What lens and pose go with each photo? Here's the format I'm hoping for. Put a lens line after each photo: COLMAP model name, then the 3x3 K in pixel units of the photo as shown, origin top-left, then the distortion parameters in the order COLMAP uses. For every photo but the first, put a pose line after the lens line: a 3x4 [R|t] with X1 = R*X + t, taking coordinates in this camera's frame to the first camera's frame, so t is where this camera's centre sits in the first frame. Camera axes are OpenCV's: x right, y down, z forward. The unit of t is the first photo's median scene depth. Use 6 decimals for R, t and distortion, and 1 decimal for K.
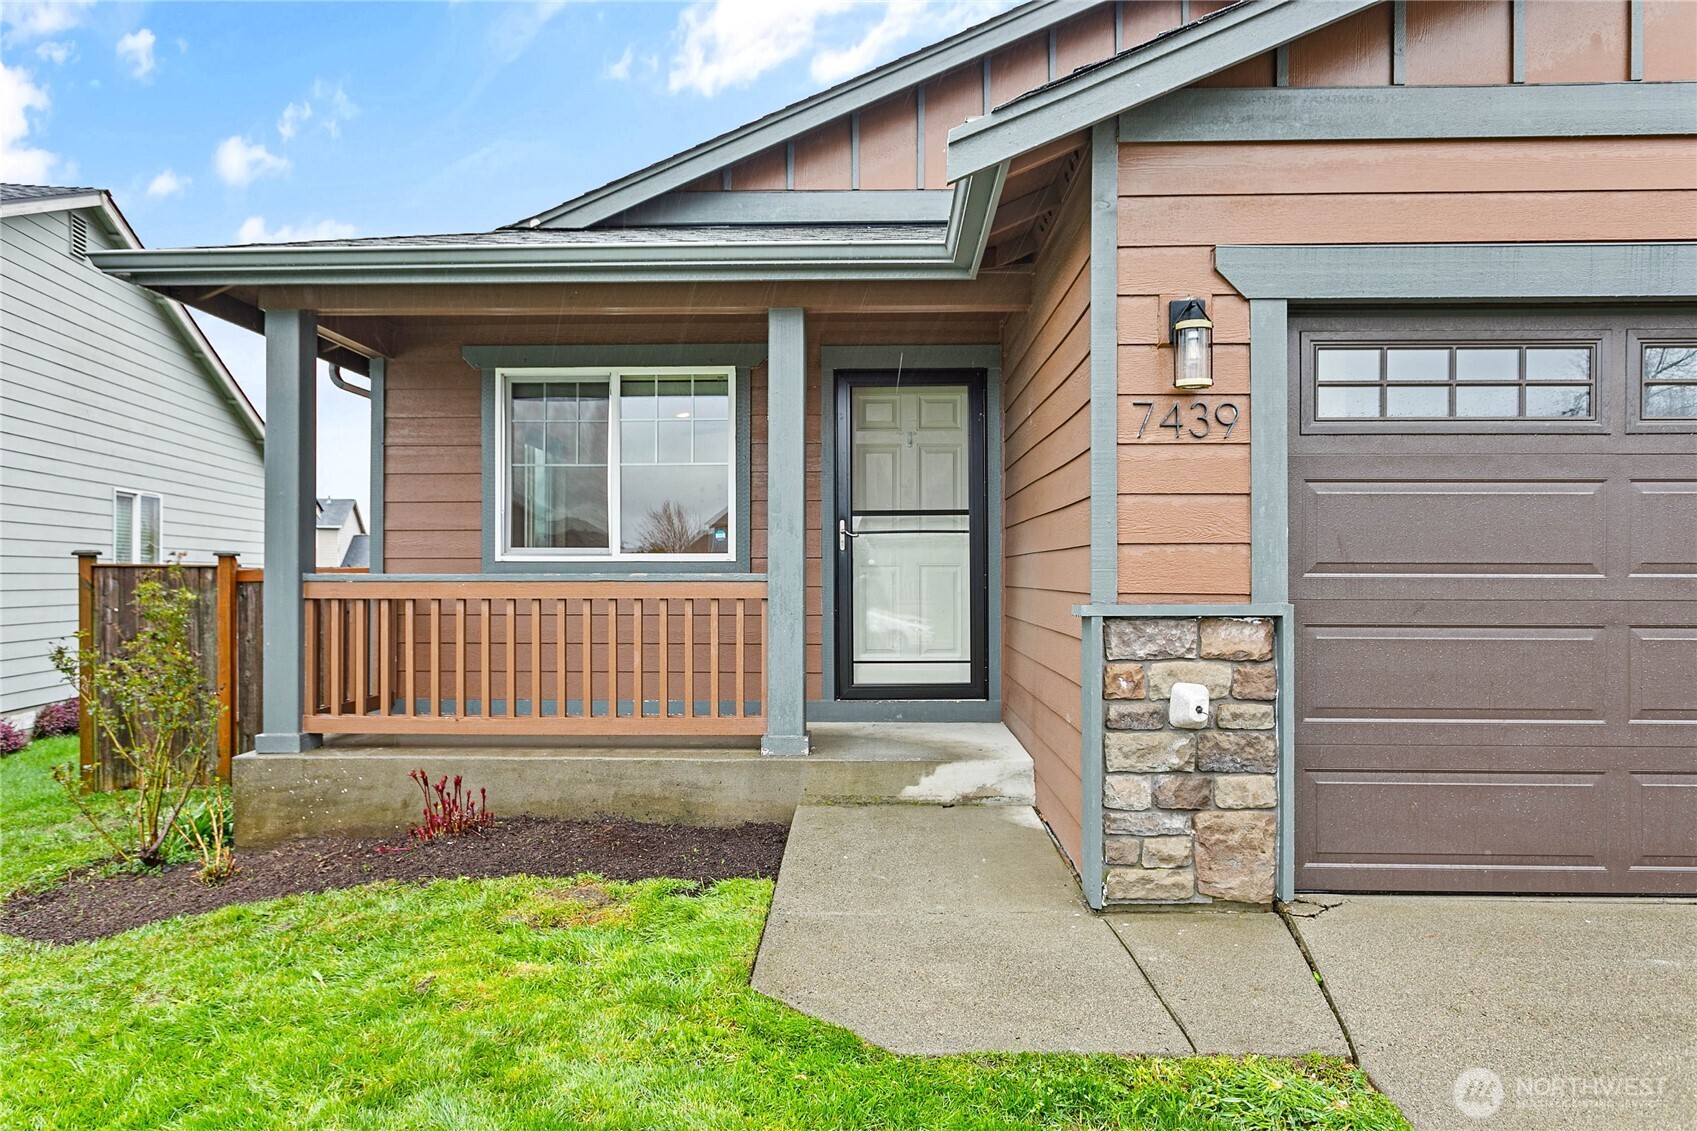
lens RADIAL K [[1081.8, 0, 848.5], [0, 1081.8, 565.5], [0, 0, 1]] dist [0.000383, 0.000852]
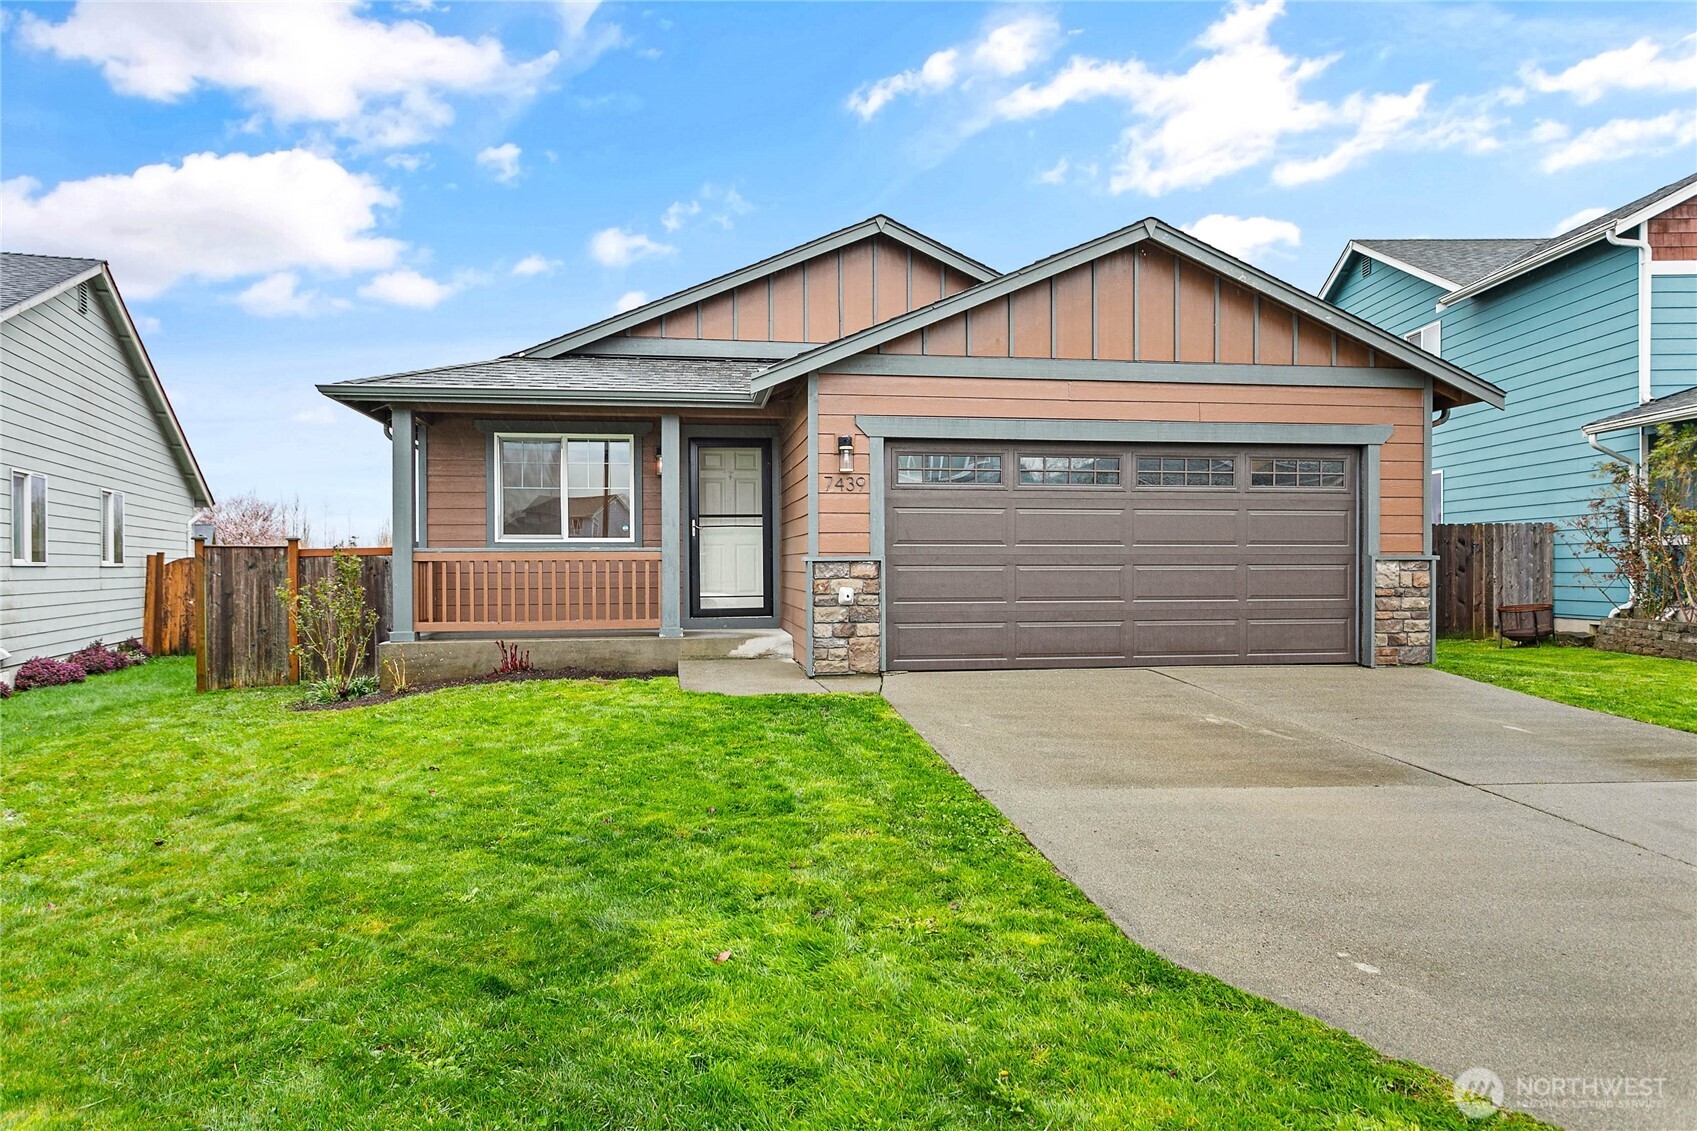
lens RADIAL K [[1081.8, 0, 848.5], [0, 1081.8, 565.5], [0, 0, 1]] dist [0.000383, 0.000852]
pose [[0.983473, -0.004929, 0.180986, -0.096122], [0.002997, 0.999936, 0.010947, 0.019814], [-0.181028, -0.010224, 0.983425, -1.026116]]
